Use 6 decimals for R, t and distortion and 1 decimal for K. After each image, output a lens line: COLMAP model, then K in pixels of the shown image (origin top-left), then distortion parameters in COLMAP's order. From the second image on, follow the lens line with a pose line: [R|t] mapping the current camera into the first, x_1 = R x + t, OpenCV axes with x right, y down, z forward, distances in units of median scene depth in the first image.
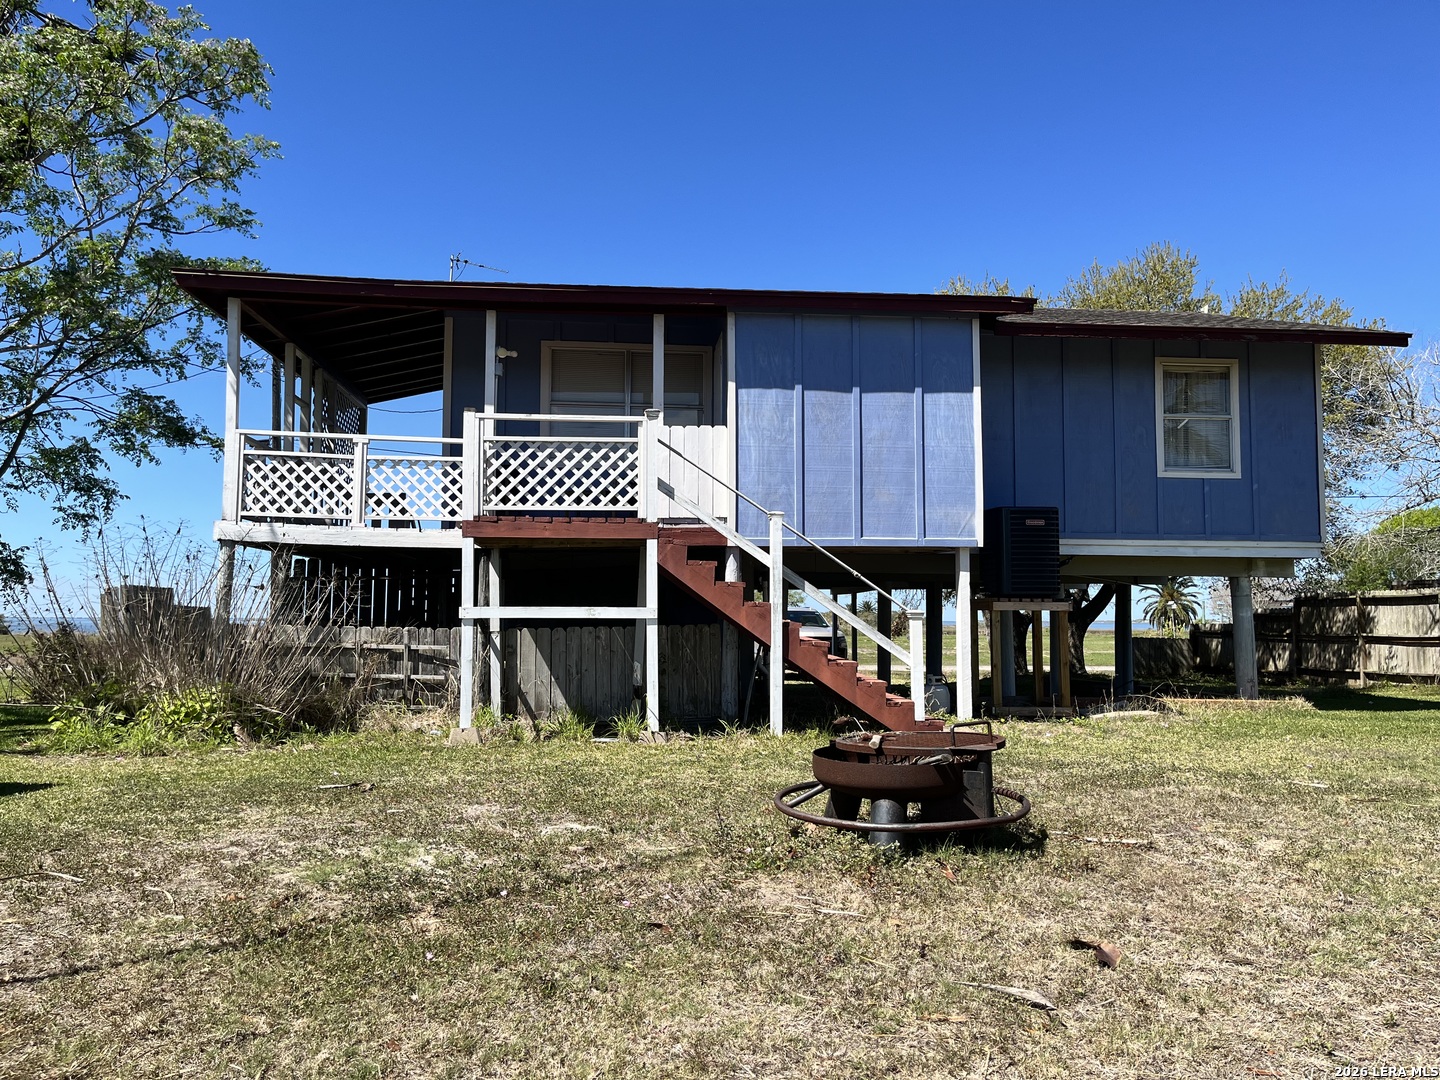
lens RADIAL K [[1130.4, 0, 706.5], [0, 1130.4, 536.3], [0, 0, 1]] dist [0.083797, -0.138400]
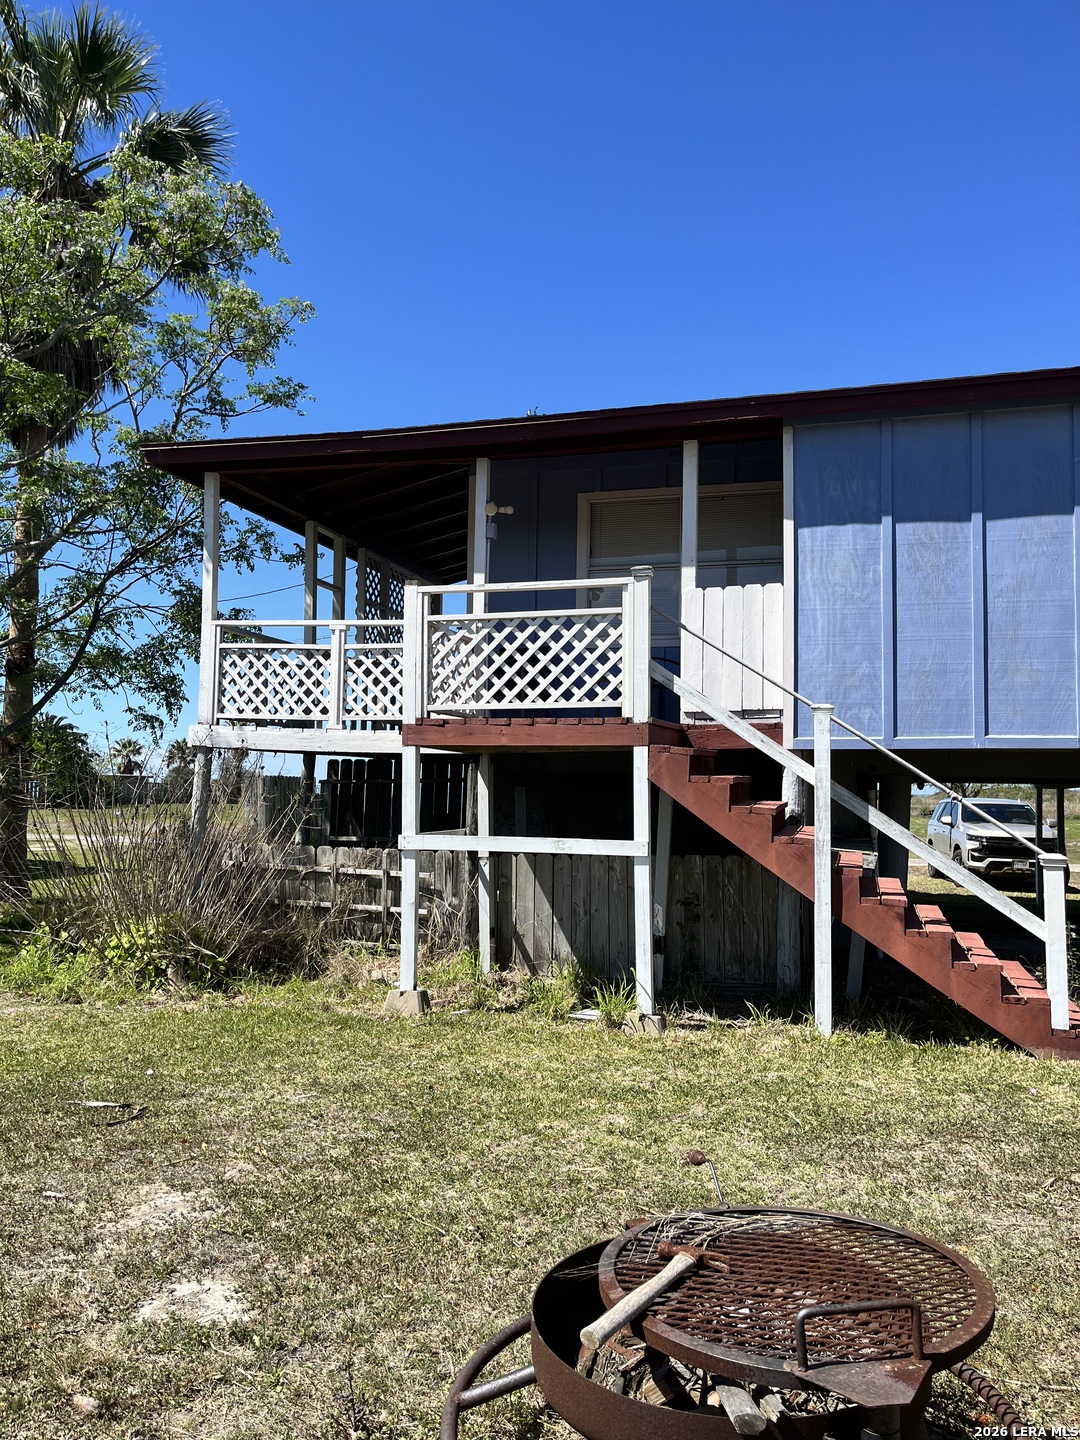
lens RADIAL K [[1130.4, 0, 496.8], [0, 1130.4, 727.2], [0, 0, 1]] dist [0.083797, -0.138400]
pose [[0.933296, -0.012720, -0.358883, 0.110721], [0.017744, 0.999785, 0.010706, -0.016776], [0.358670, -0.016360, 0.933321, 0.257110]]
